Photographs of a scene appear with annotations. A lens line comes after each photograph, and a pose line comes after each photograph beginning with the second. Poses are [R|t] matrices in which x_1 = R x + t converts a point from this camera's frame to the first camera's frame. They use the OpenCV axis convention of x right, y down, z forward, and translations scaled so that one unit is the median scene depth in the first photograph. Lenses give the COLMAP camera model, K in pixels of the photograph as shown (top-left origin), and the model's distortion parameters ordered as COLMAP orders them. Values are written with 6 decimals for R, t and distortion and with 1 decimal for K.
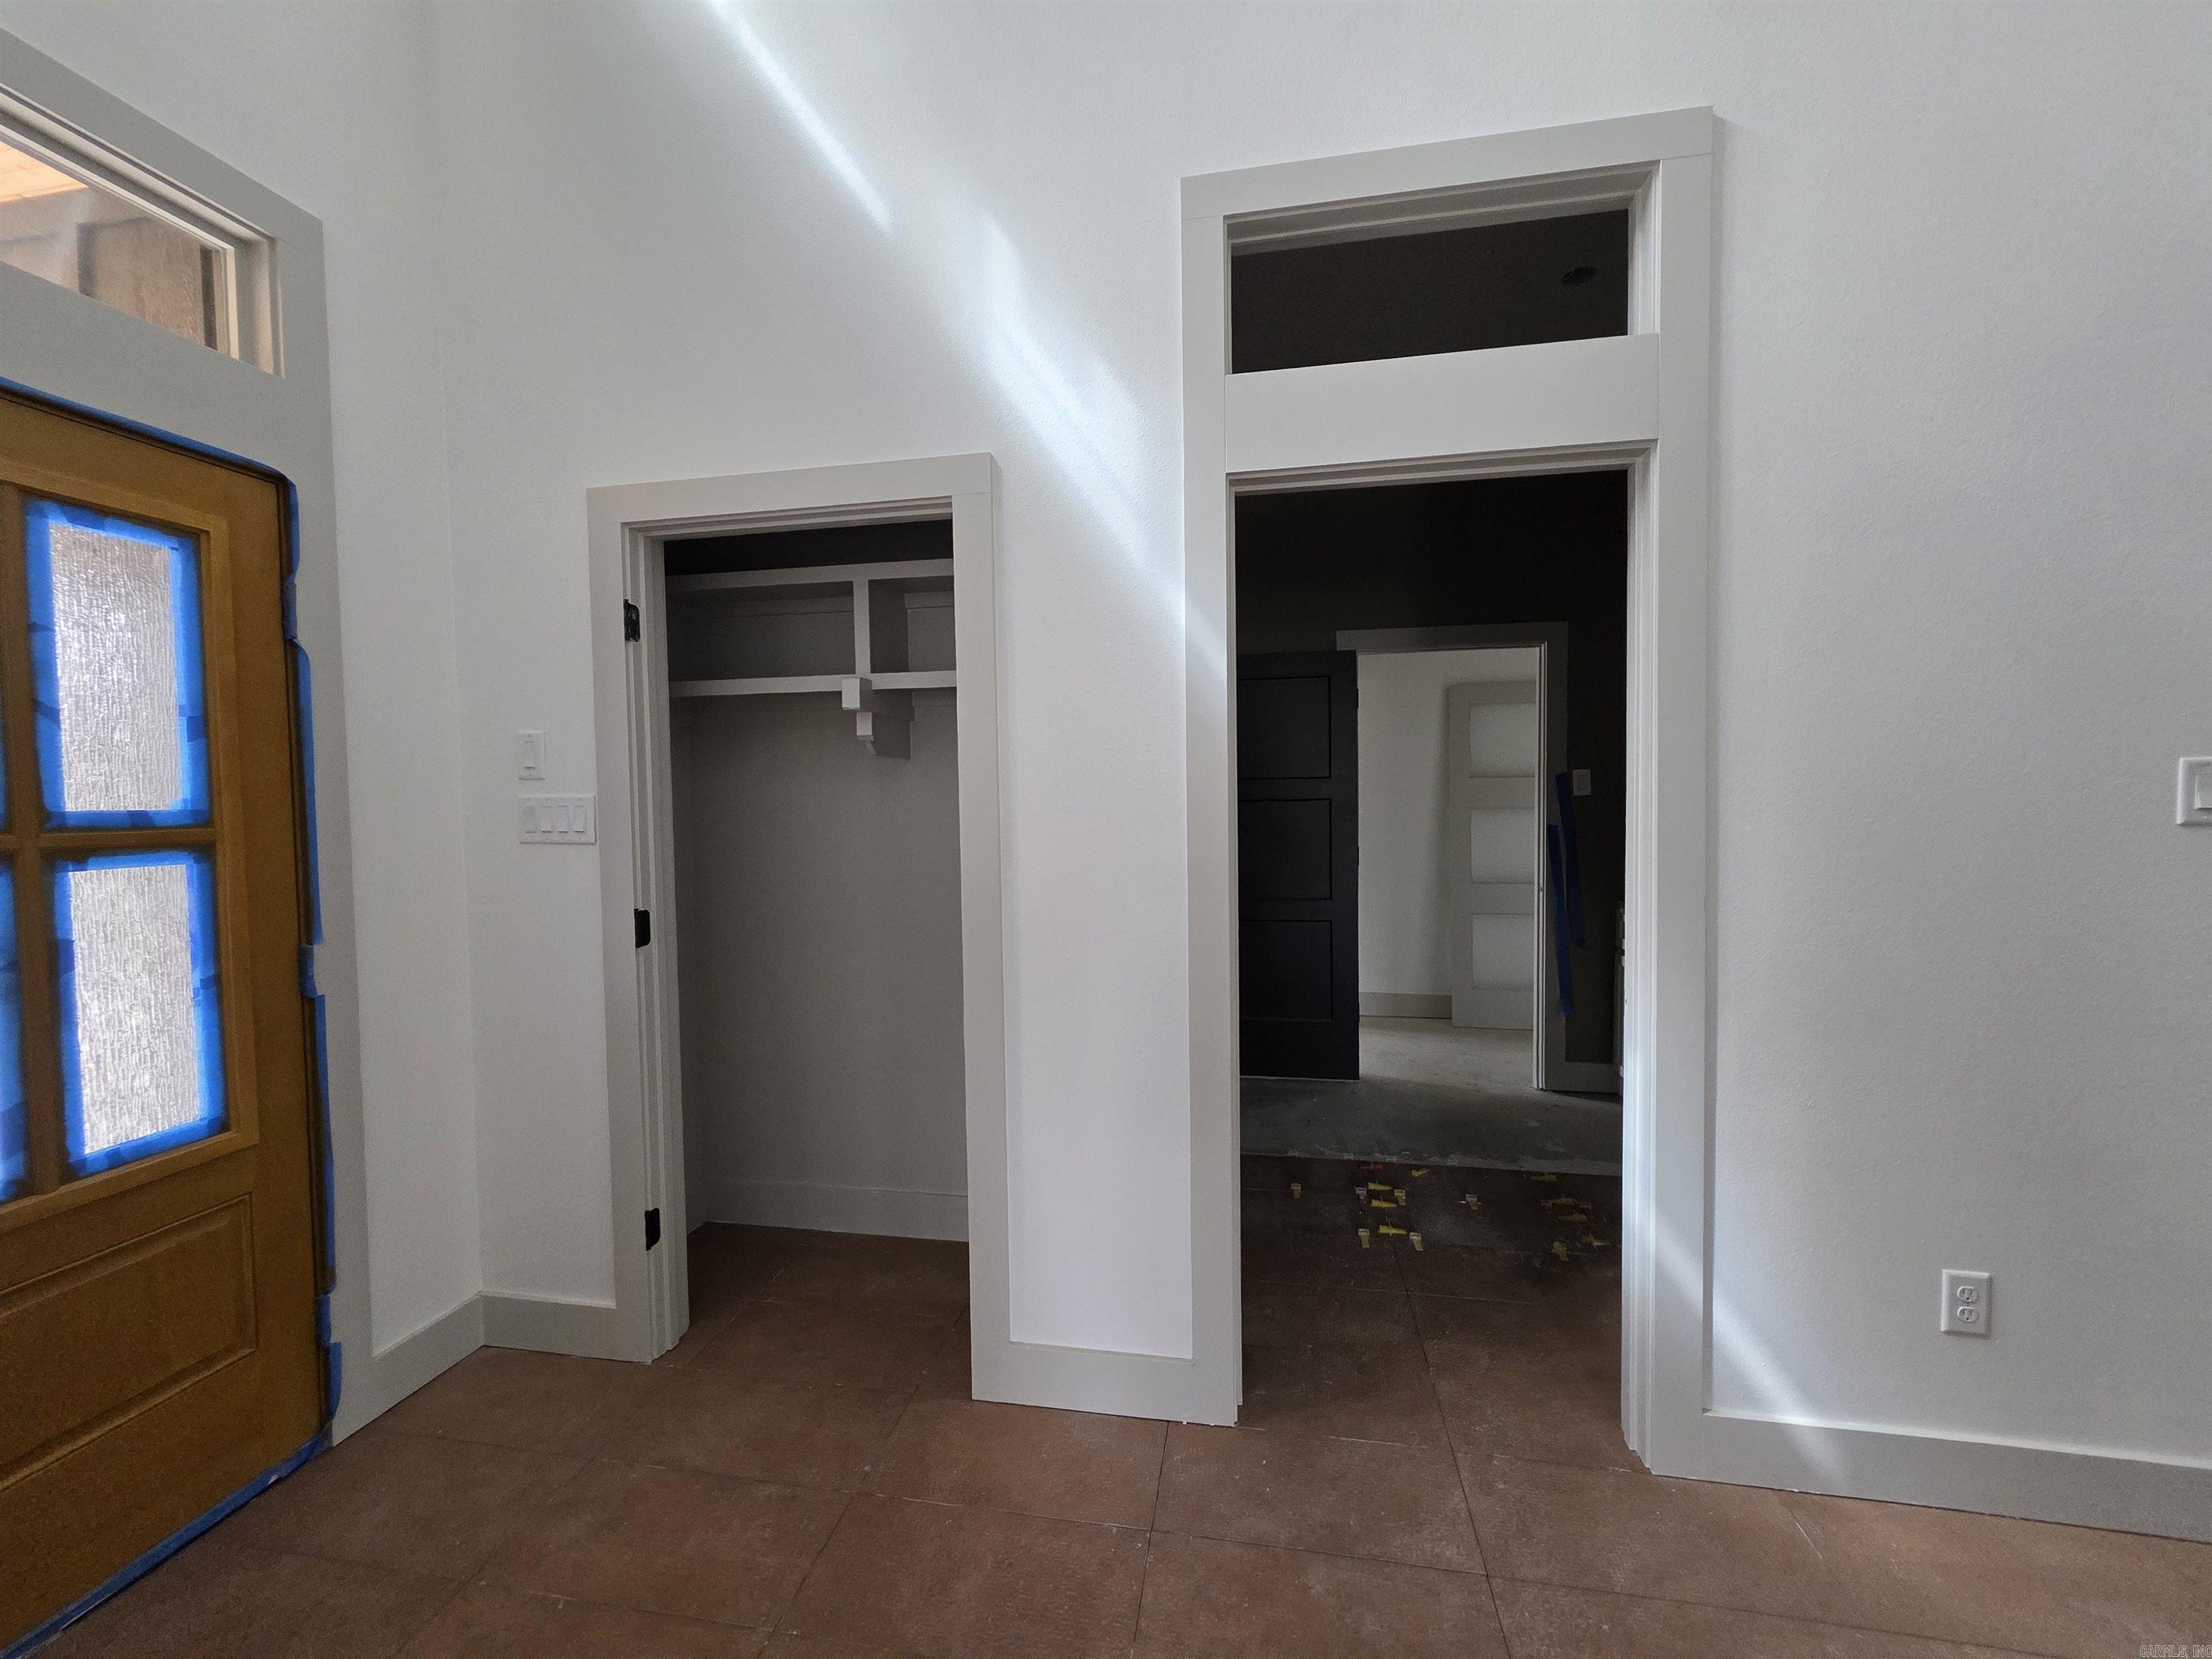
lens RADIAL K [[884.4, 0, 1107.2], [0, 884.4, 828.6], [0, 0, 1]] dist [0.001649, -0.000046]
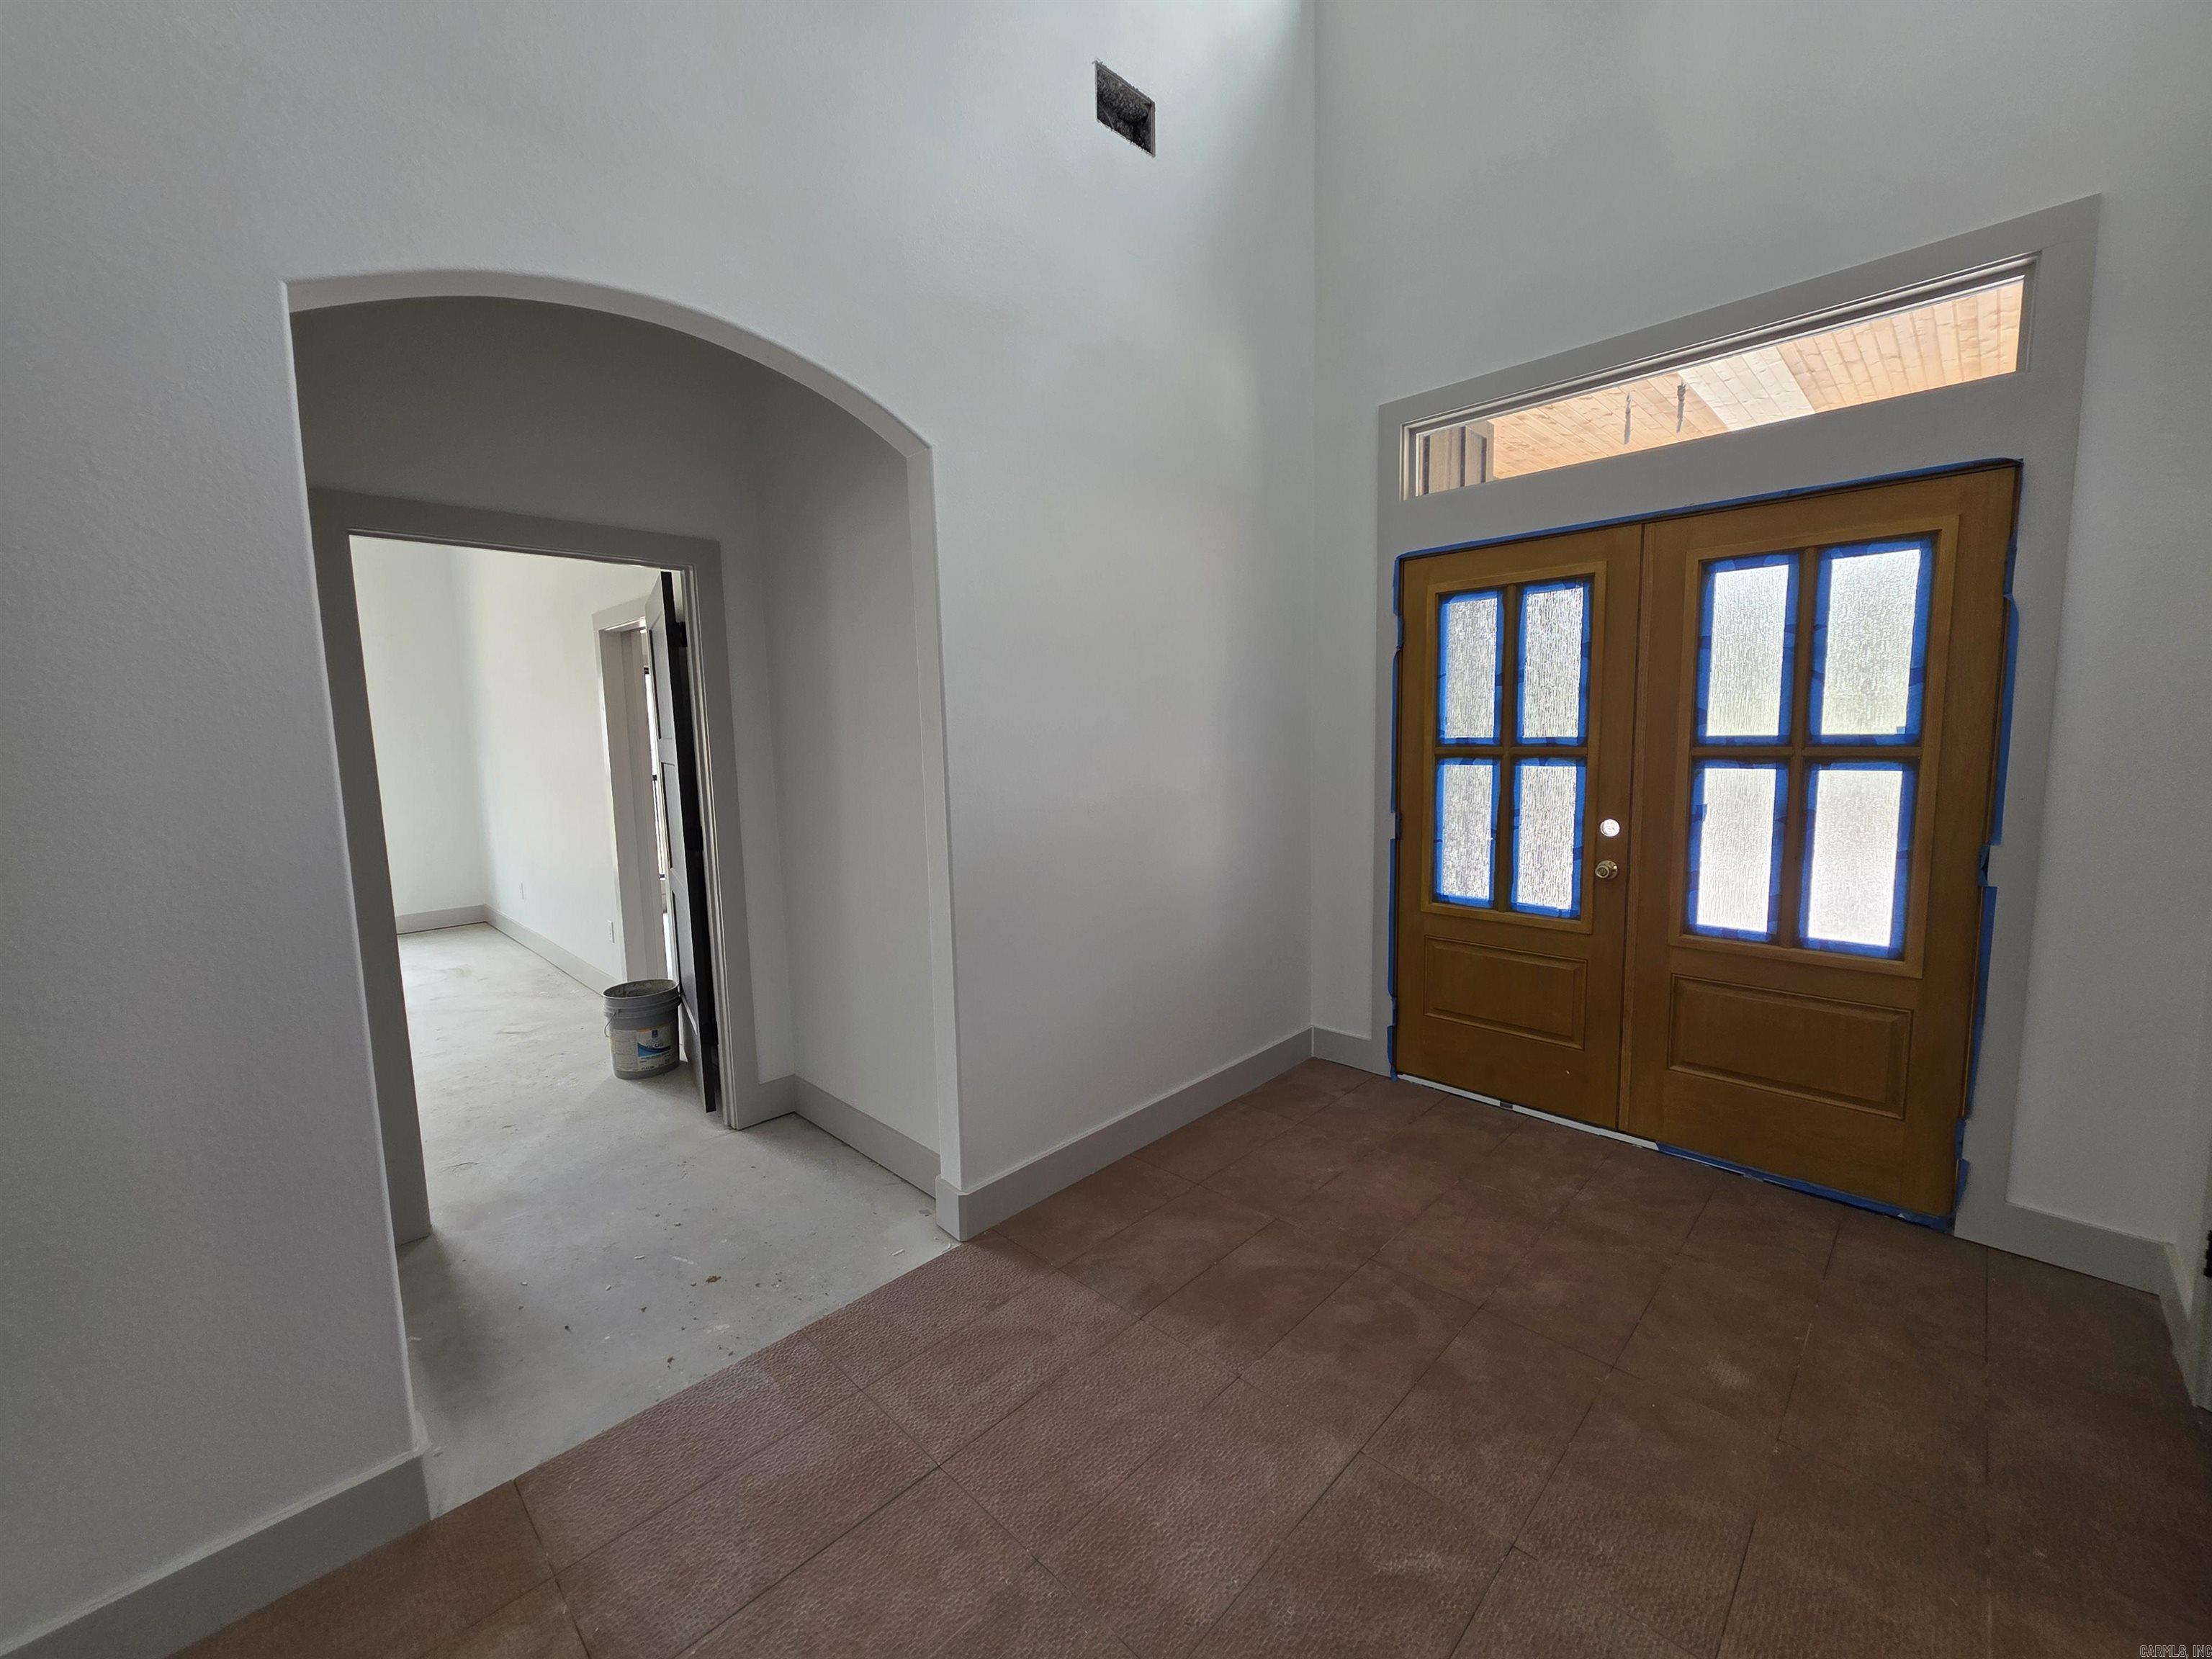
lens RADIAL K [[886.9, 0, 1111.0], [0, 886.9, 824.3], [0, 0, 1]] dist [0.002664, 0.000280]
pose [[-0.564055, 0.116240, -0.817515, 0.878853], [0.001909, 0.990223, 0.139480, -0.079215], [0.825735, 0.077113, -0.558762, 0.741453]]
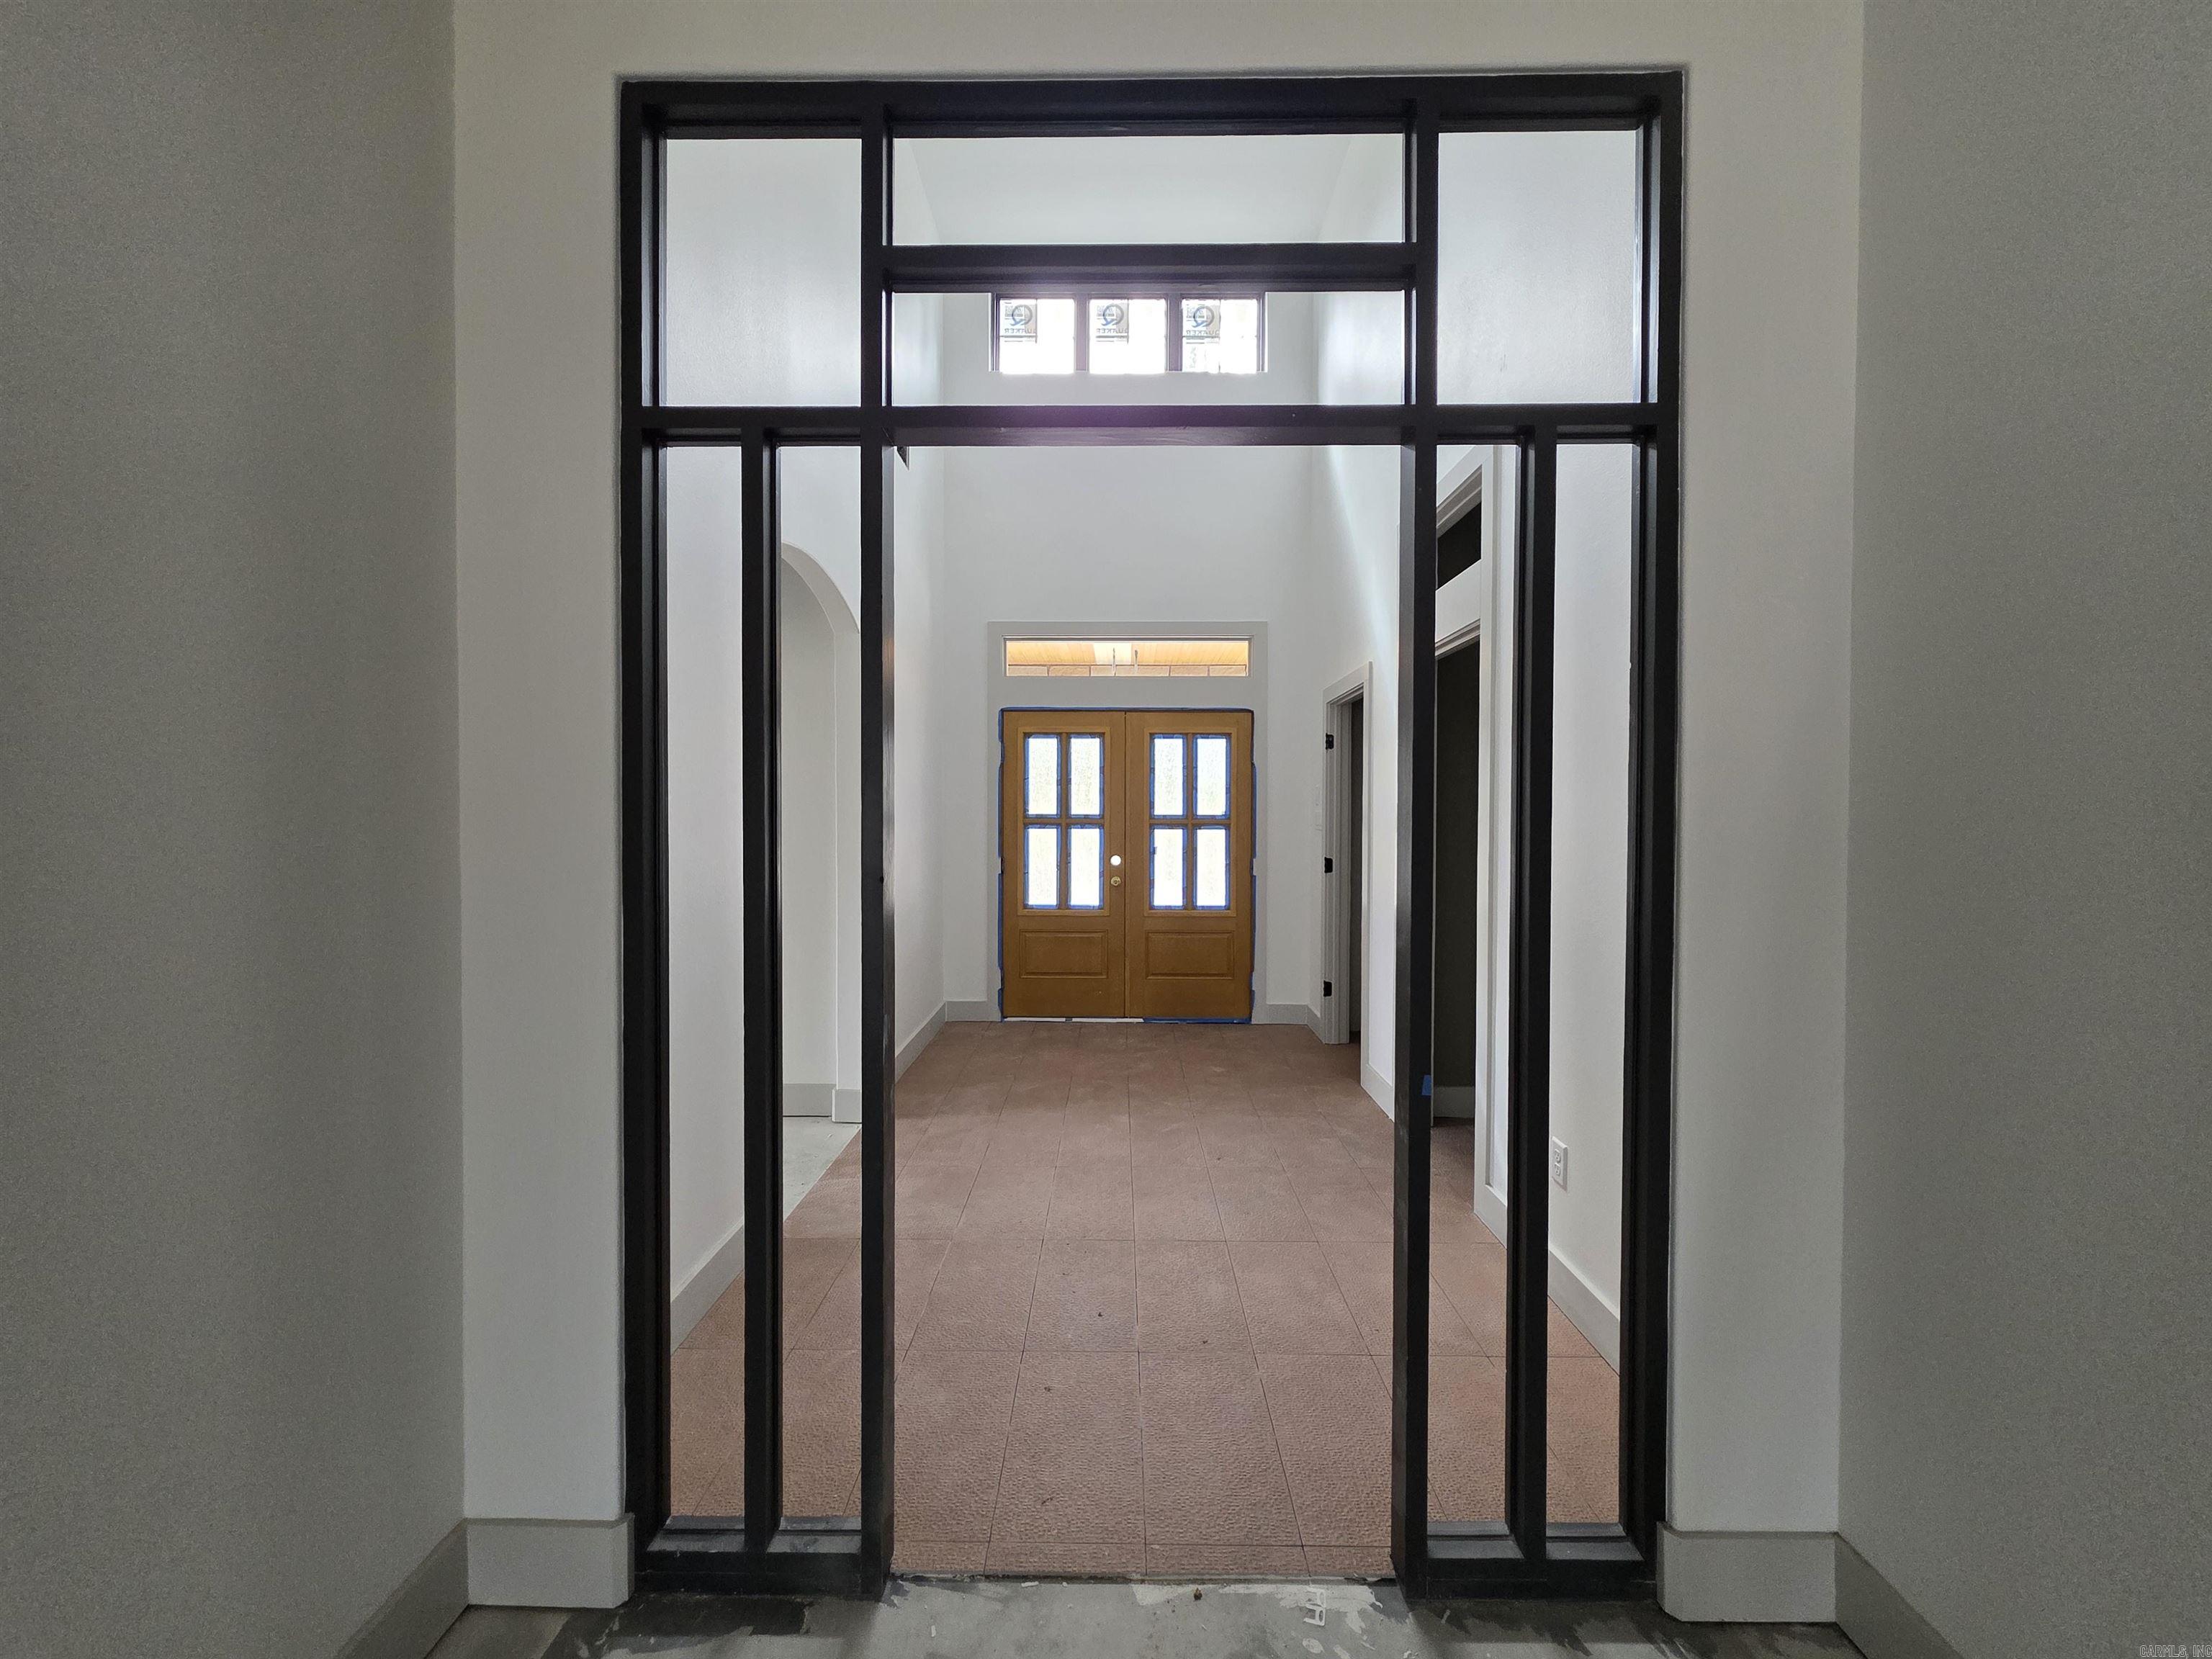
lens RADIAL K [[884.4, 0, 1107.2], [0, 884.4, 828.6], [0, 0, 1]] dist [0.001649, -0.000046]
pose [[0.168444, 0.027257, -0.985334, 2.255491], [-0.040917, 0.998949, 0.020639, -0.019245], [0.984862, 0.036840, 0.169383, -0.035681]]
